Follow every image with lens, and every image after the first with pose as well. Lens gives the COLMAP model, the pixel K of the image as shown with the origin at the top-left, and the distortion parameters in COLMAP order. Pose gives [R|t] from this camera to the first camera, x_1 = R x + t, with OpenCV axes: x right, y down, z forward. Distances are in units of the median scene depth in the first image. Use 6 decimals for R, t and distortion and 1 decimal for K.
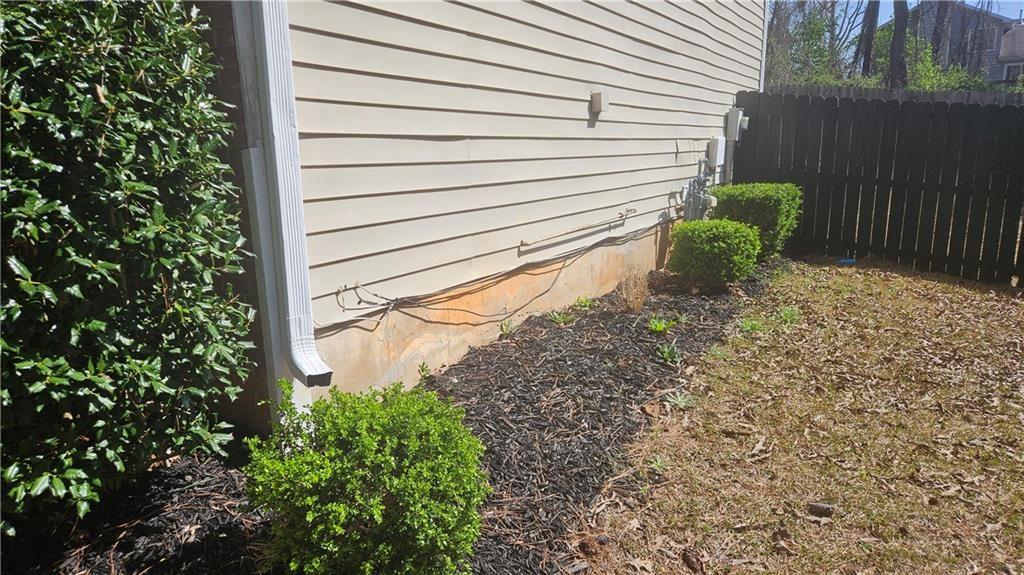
lens RADIAL K [[678.9, 0, 509.0], [0, 678.9, 293.1], [0, 0, 1]] dist [0.065479, -0.042913]
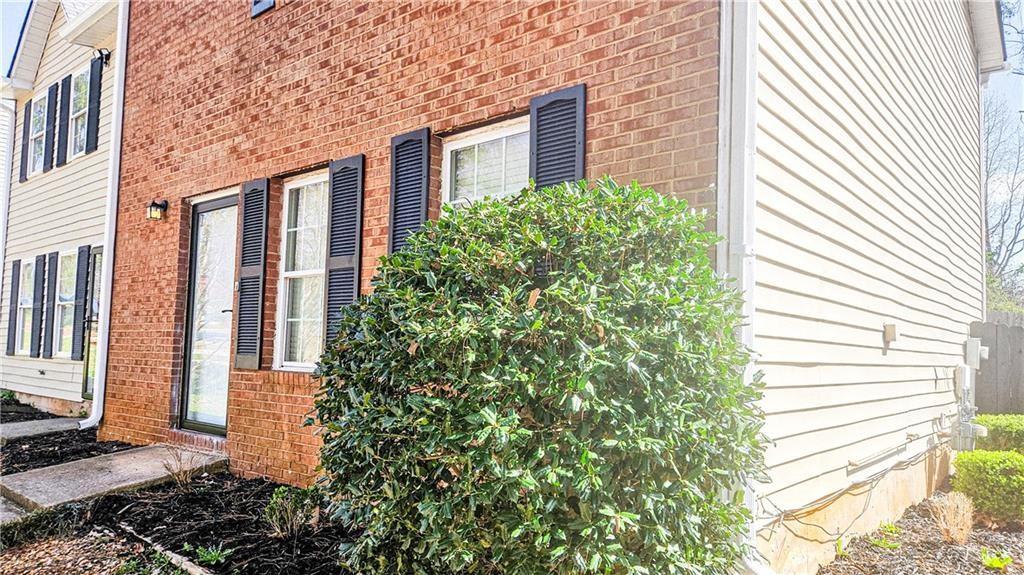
lens RADIAL K [[678.9, 0, 528.1], [0, 678.9, 297.5], [0, 0, 1]] dist [0.065479, -0.042913]
pose [[0.987750, 0.038331, -0.151261, -0.240079], [-0.079275, 0.958212, -0.274856, 0.009566], [0.134405, 0.283480, 0.949513, -0.108392]]
